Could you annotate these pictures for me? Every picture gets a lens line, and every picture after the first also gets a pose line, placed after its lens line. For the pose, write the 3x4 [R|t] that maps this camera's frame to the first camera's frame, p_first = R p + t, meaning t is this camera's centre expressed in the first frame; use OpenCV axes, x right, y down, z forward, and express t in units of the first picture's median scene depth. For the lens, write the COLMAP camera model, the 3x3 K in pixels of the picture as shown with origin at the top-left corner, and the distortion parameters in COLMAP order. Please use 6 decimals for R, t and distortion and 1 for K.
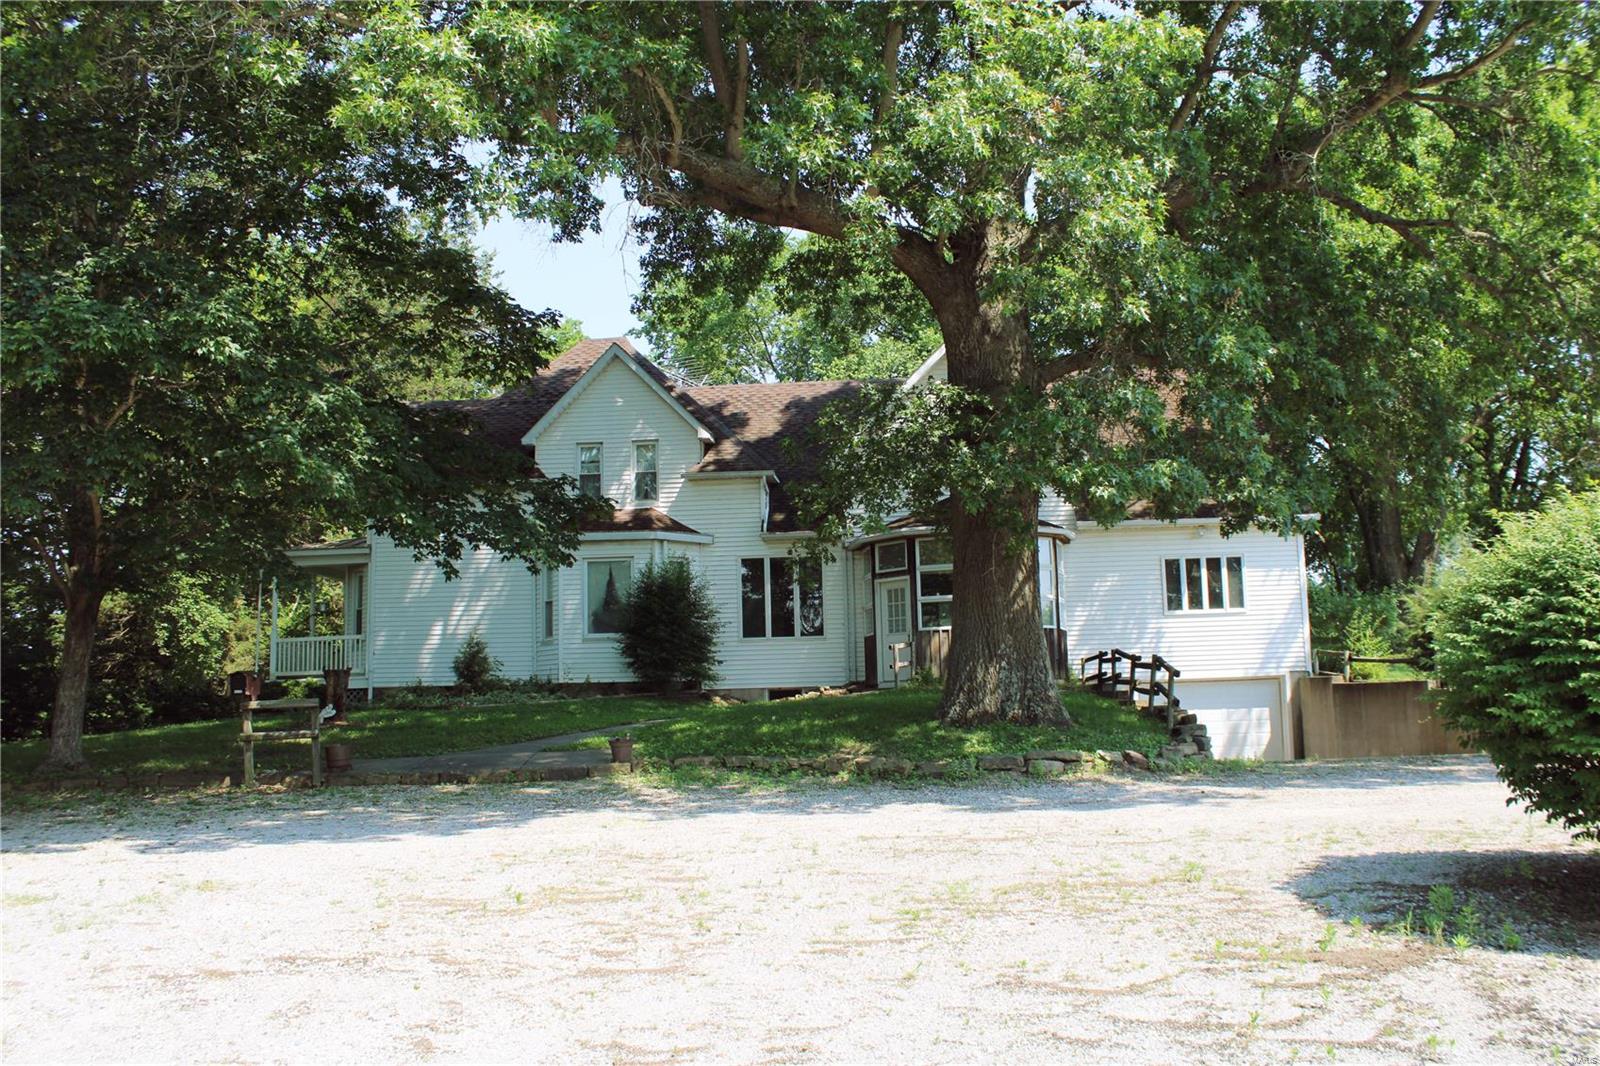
lens RADIAL K [[1400.7, 0, 813.4], [0, 1400.7, 536.0], [0, 0, 1]] dist [-0.137099, 0.025500]
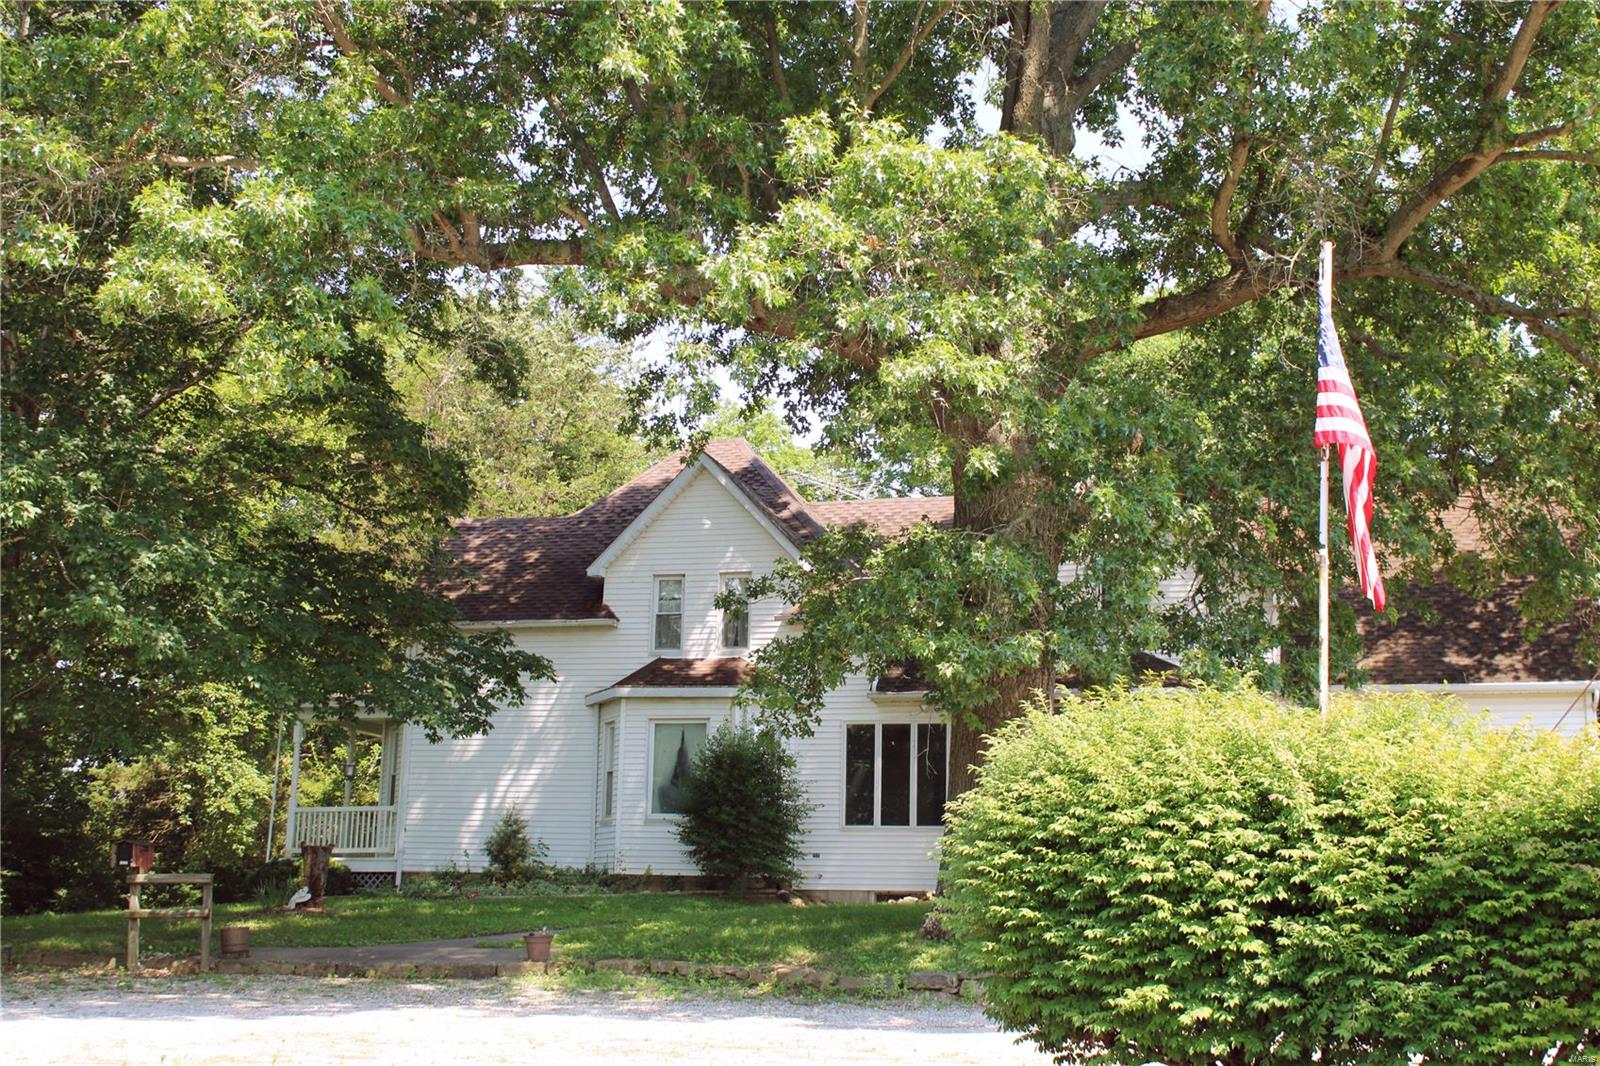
lens RADIAL K [[2043.4, 0, 824.3], [0, 2043.4, 493.8], [0, 0, 1]] dist [-0.064110, 0.000000]
pose [[0.974421, -0.001146, -0.224727, 0.202083], [-0.018809, 0.996063, -0.086635, -0.013681], [0.223941, 0.088646, 0.970563, -0.135828]]
